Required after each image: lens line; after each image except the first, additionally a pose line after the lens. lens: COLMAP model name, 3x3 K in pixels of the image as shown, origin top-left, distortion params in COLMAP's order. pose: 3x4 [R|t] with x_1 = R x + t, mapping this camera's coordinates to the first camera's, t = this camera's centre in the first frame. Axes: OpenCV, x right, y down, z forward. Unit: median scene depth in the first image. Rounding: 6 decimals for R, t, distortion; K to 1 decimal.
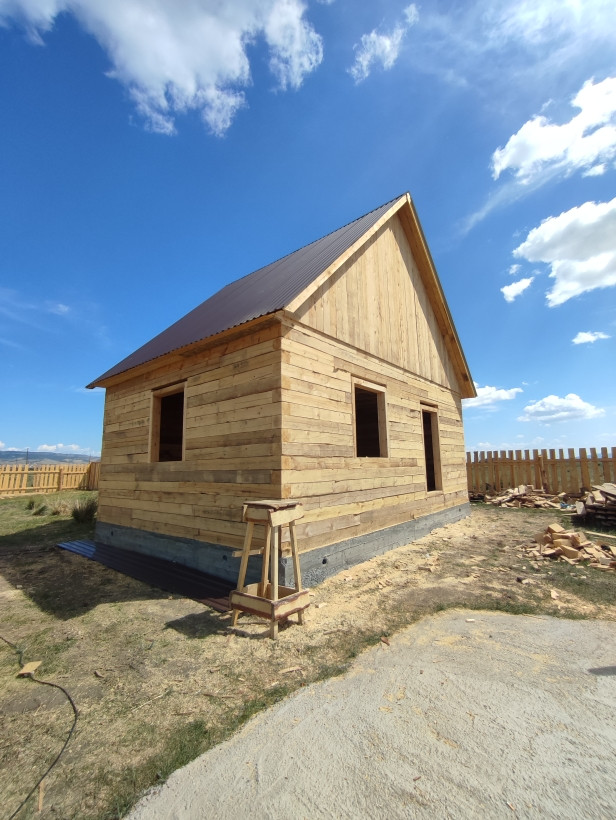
lens RADIAL K [[366.5, 0, 308.0], [0, 366.5, 410.0], [0, 0, 1]] dist [-0.000080, 0.004420]
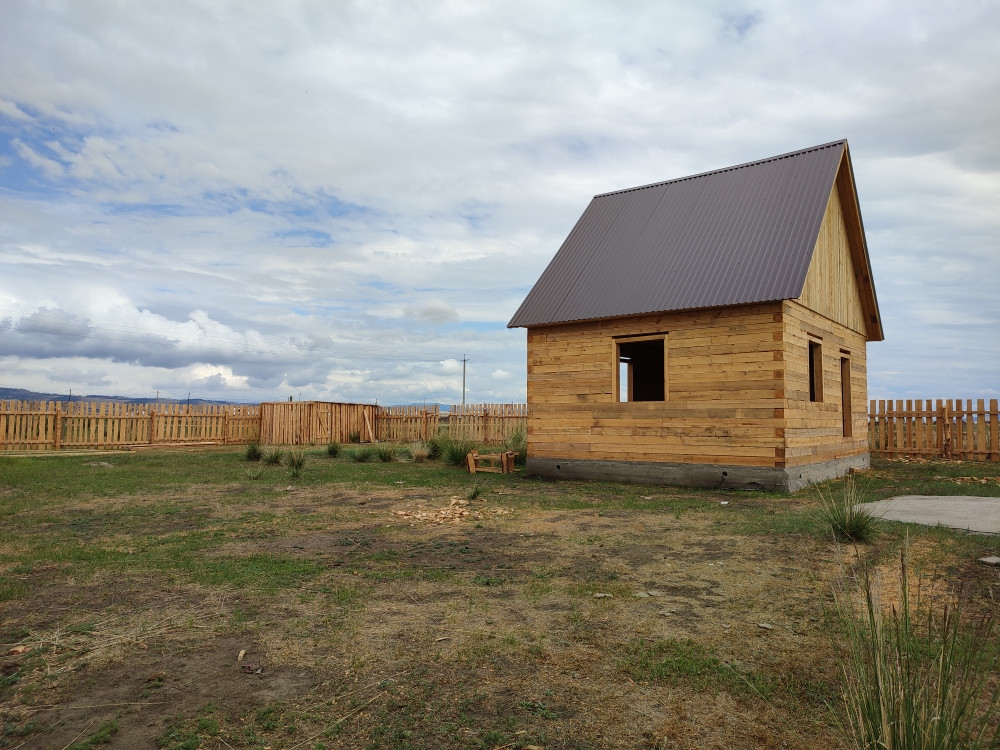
lens RADIAL K [[701.2, 0, 497.1], [0, 701.2, 376.0], [0, 0, 1]] dist [0.003893, 0.000844]
pose [[0.999439, 0.024376, 0.022962, -0.974126], [-0.026259, 0.995982, 0.085622, -0.130433], [-0.020782, -0.086177, 0.996063, -1.313710]]
